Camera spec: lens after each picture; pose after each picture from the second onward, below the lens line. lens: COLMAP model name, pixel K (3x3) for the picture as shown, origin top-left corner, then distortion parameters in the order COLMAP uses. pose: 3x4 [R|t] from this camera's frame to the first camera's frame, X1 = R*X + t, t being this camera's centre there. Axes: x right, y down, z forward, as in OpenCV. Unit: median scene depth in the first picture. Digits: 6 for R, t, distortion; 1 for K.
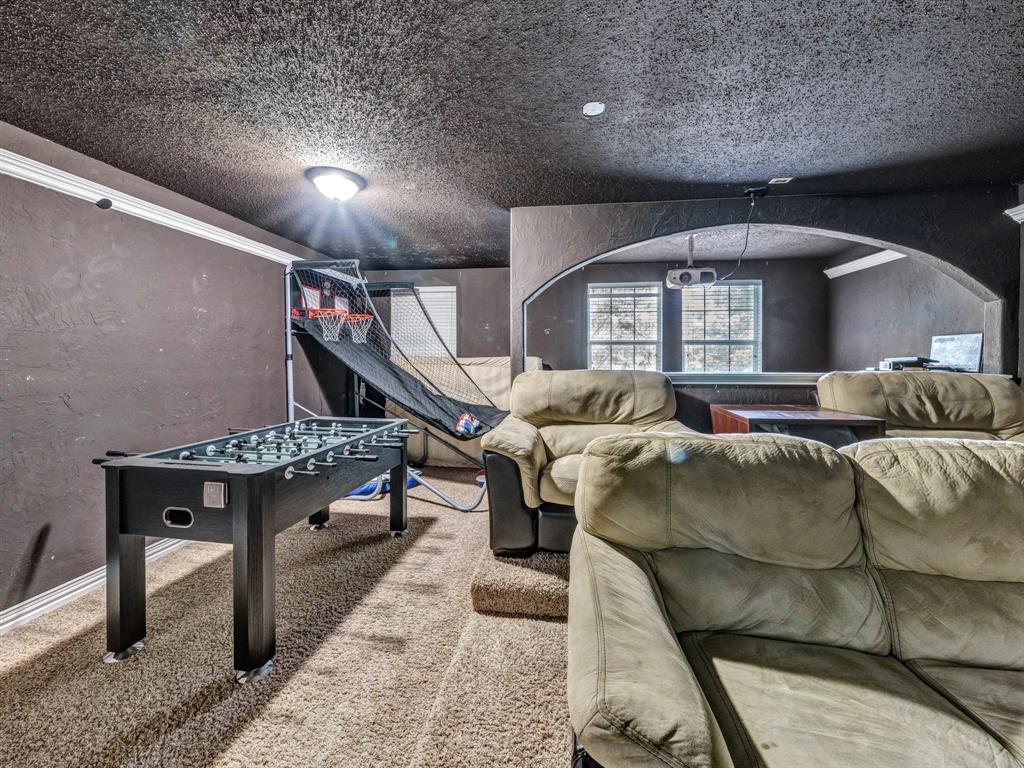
lens RADIAL K [[391.5, 0, 530.8], [0, 391.5, 363.1], [0, 0, 1]] dist [-0.000025, 0.000085]
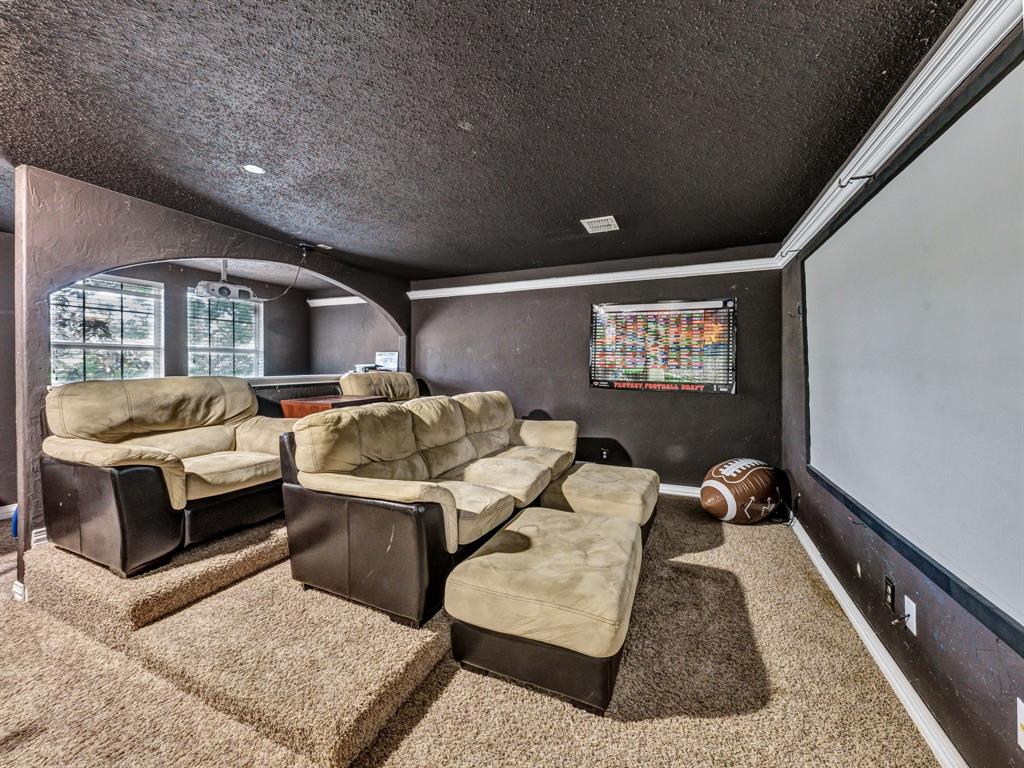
lens RADIAL K [[391.5, 0, 511.1], [0, 391.5, 373.4], [0, 0, 1]] dist [-0.000025, 0.000085]
pose [[0.294895, -0.022211, 0.955271, -0.563308], [0.013914, 0.999724, 0.018949, 0.001294], [-0.955428, 0.007703, 0.295123, -0.115728]]
